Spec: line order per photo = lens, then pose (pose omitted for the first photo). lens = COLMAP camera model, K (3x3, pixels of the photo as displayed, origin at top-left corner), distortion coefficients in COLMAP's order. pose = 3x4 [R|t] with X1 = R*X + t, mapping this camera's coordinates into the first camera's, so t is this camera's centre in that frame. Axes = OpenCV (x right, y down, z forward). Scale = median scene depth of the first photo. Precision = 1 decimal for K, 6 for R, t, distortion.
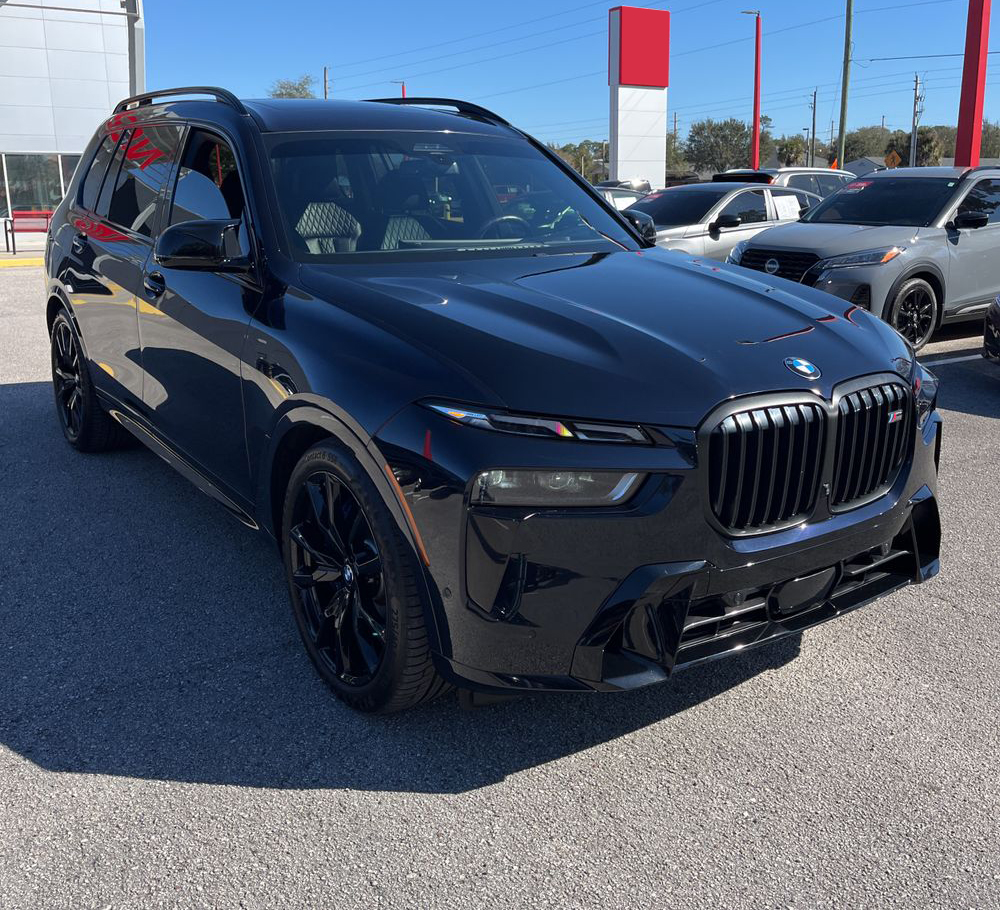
lens RADIAL K [[1004.7, 0, 498.7], [0, 1004.7, 397.5], [0, 0, 1]] dist [0.052062, -0.071999]
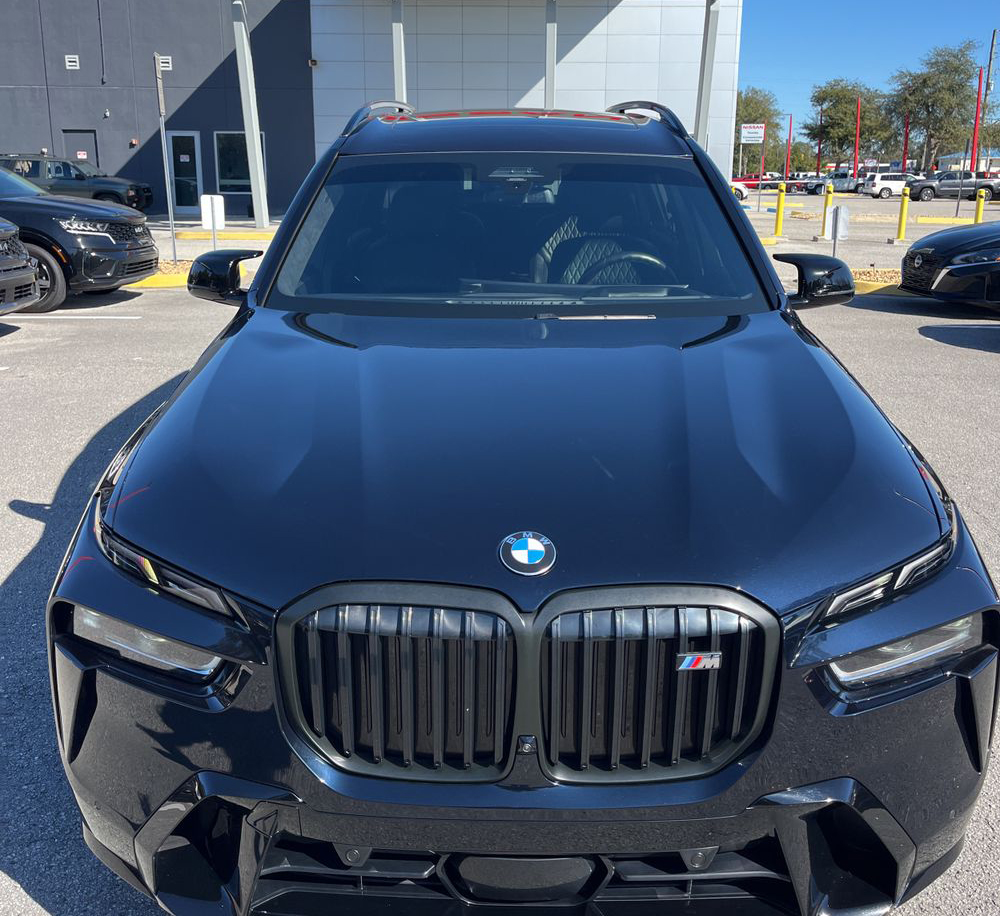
lens RADIAL K [[1004.7, 0, 498.7], [0, 1004.7, 400.5], [0, 0, 1]] dist [0.052062, -0.071999]
pose [[0.813595, 0.144767, -0.563121, 0.461541], [-0.128723, 0.989322, 0.068356, -0.123168], [0.567004, 0.016873, 0.823542, 0.320161]]
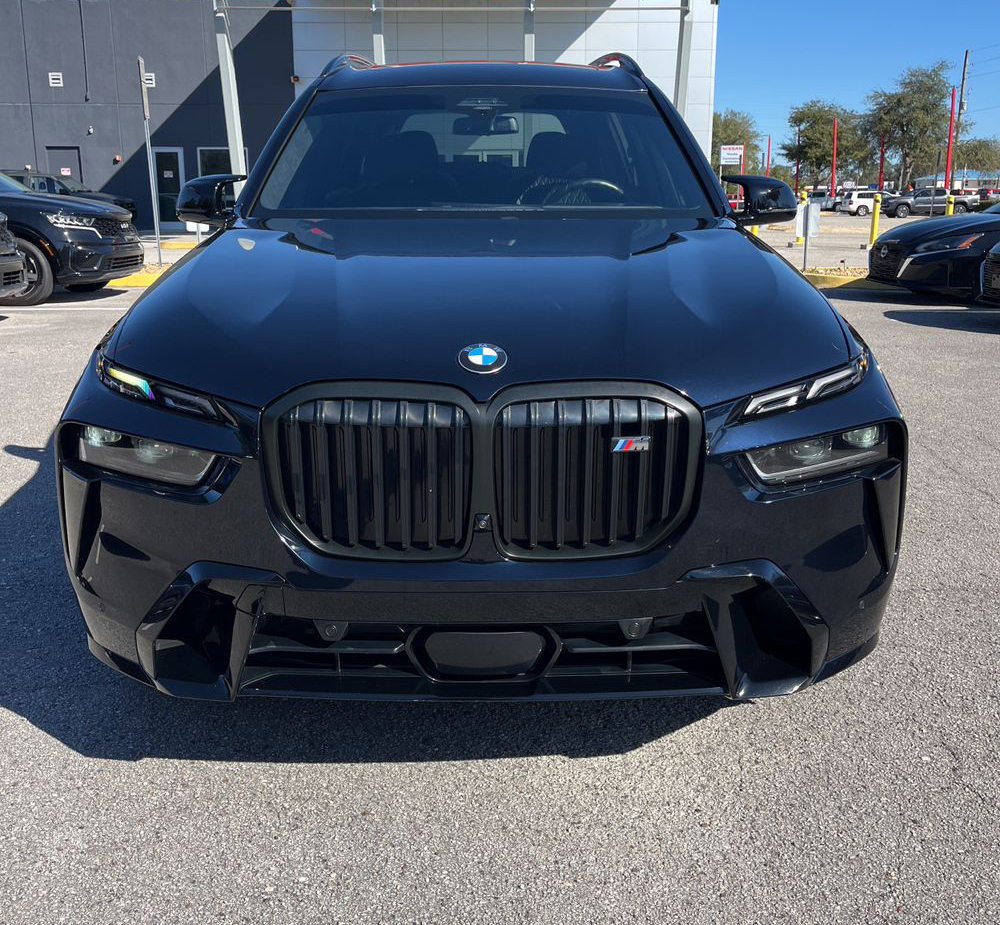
lens RADIAL K [[1002.0, 0, 500.3], [0, 1002.0, 412.2], [0, 0, 1]] dist [0.061364, -0.093474]
pose [[0.823806, 0.129866, -0.551795, 0.525728], [-0.120530, 0.991275, 0.053353, -0.022264], [0.553910, 0.022556, 0.832271, 0.276507]]
